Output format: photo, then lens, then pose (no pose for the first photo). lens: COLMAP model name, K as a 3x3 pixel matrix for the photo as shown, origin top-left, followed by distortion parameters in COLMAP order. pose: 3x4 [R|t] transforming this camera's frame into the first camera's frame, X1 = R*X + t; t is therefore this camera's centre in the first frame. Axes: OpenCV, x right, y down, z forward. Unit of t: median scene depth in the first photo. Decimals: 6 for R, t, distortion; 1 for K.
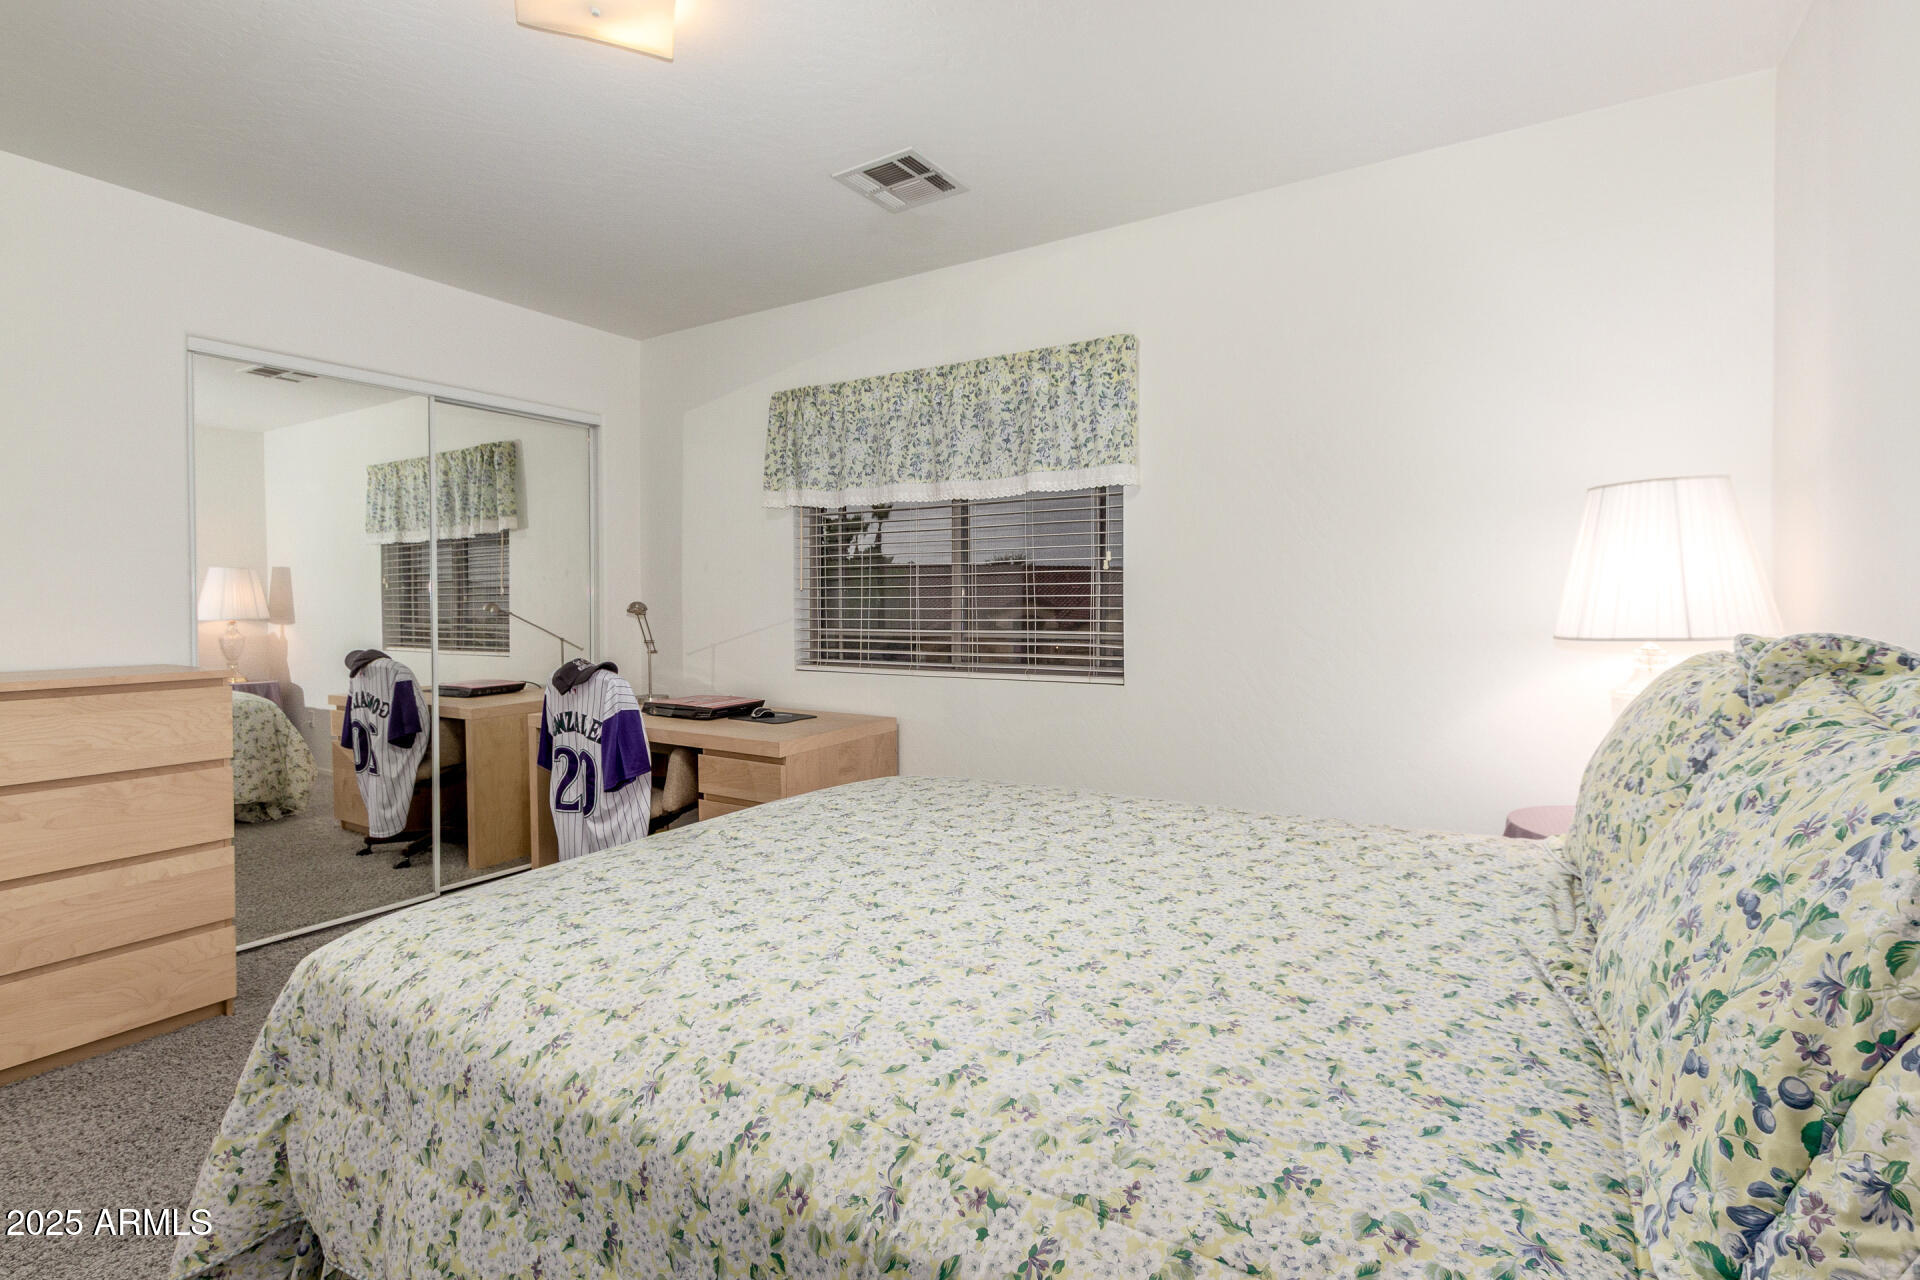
lens RADIAL K [[894.4, 0, 955.2], [0, 894.4, 611.7], [0, 0, 1]] dist [0.004187, 0.000238]
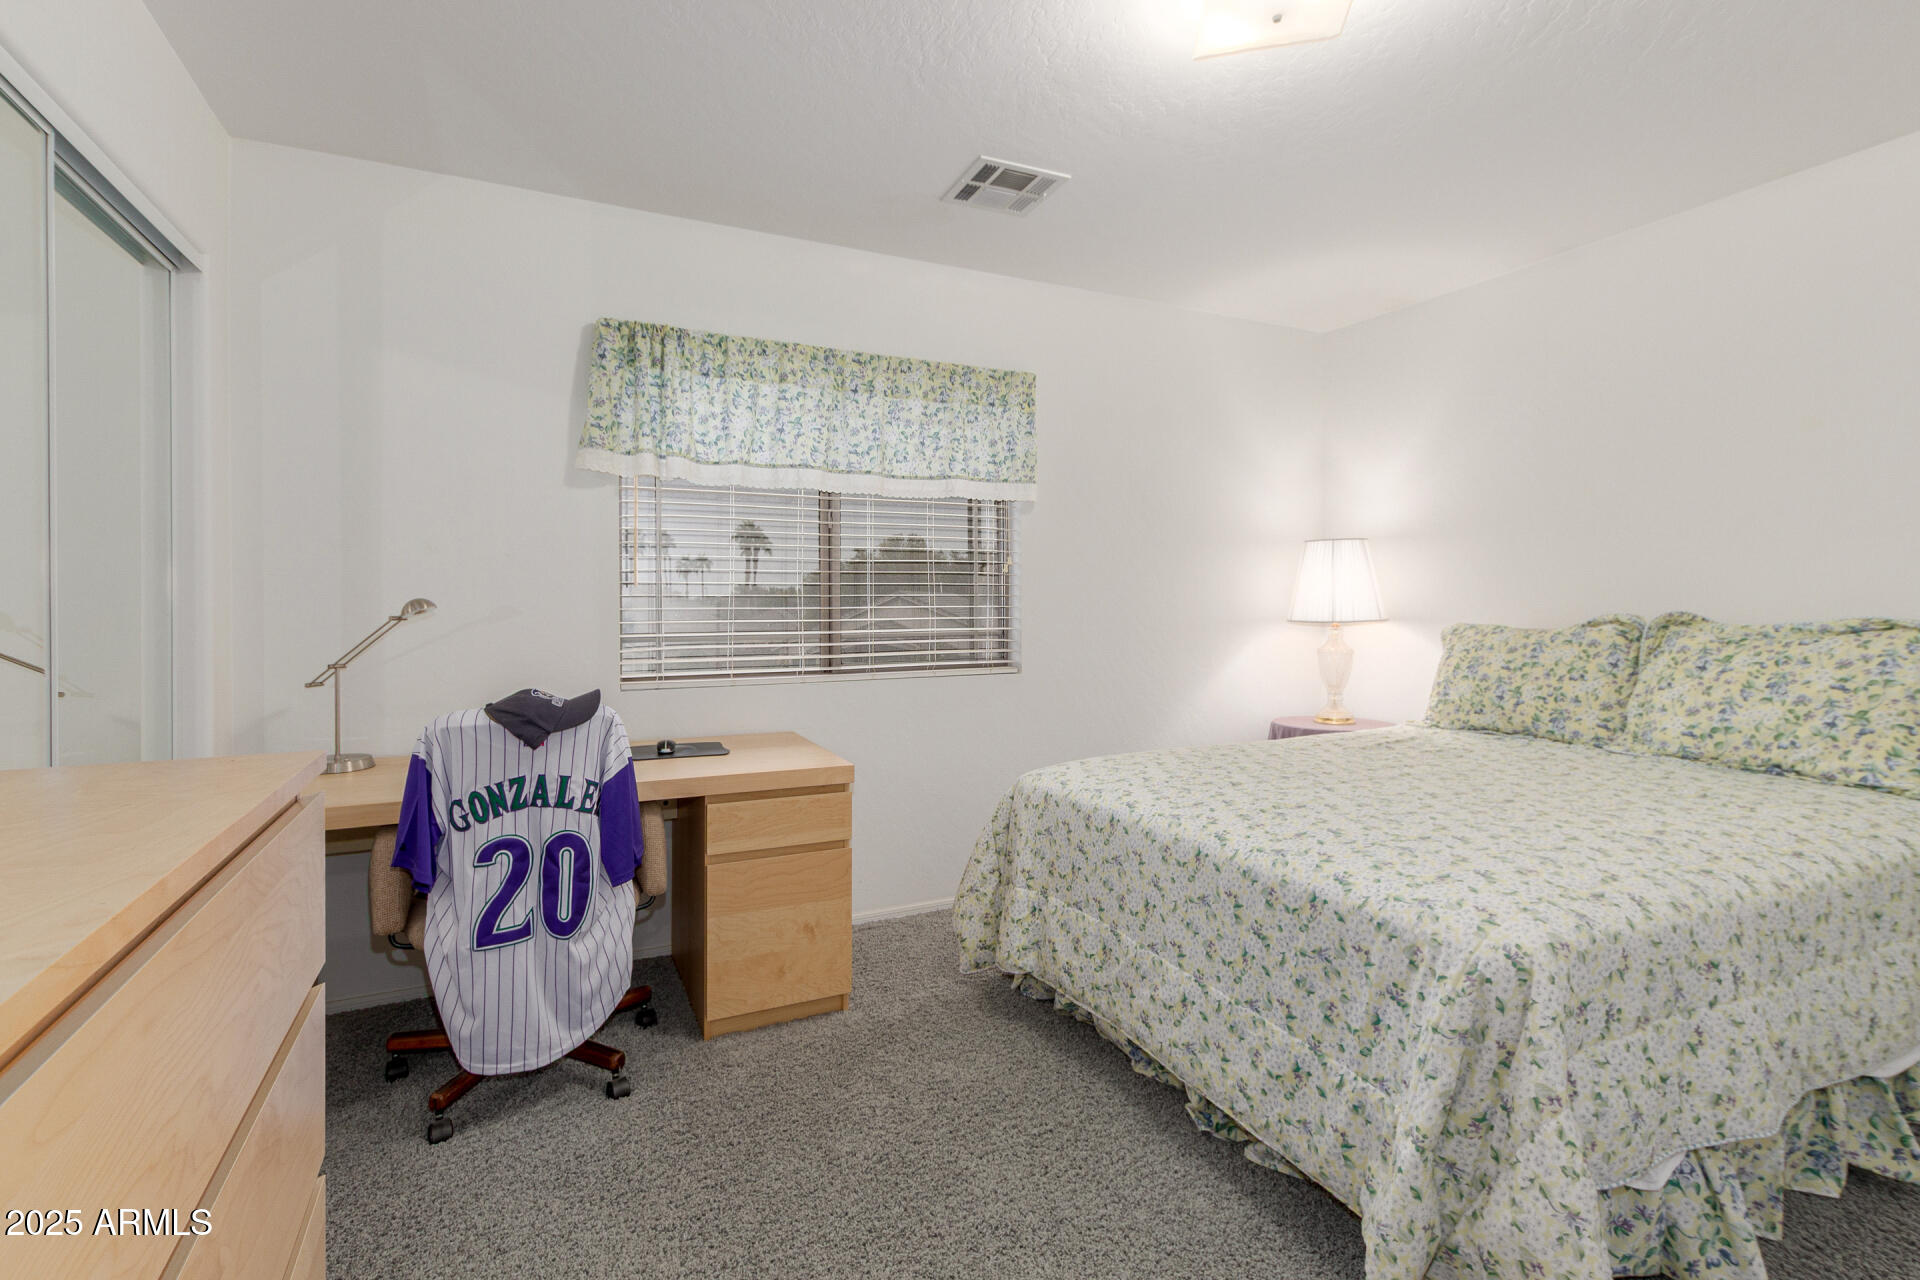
lens RADIAL K [[883.2, 0, 959.4], [0, 883.2, 626.9], [0, 0, 1]] dist [0.000737, 0.000049]
pose [[0.519984, -0.016664, 0.854014, -0.792039], [0.021301, 0.999752, 0.006538, 0.013154], [-0.853911, 0.014792, 0.520209, 0.440308]]
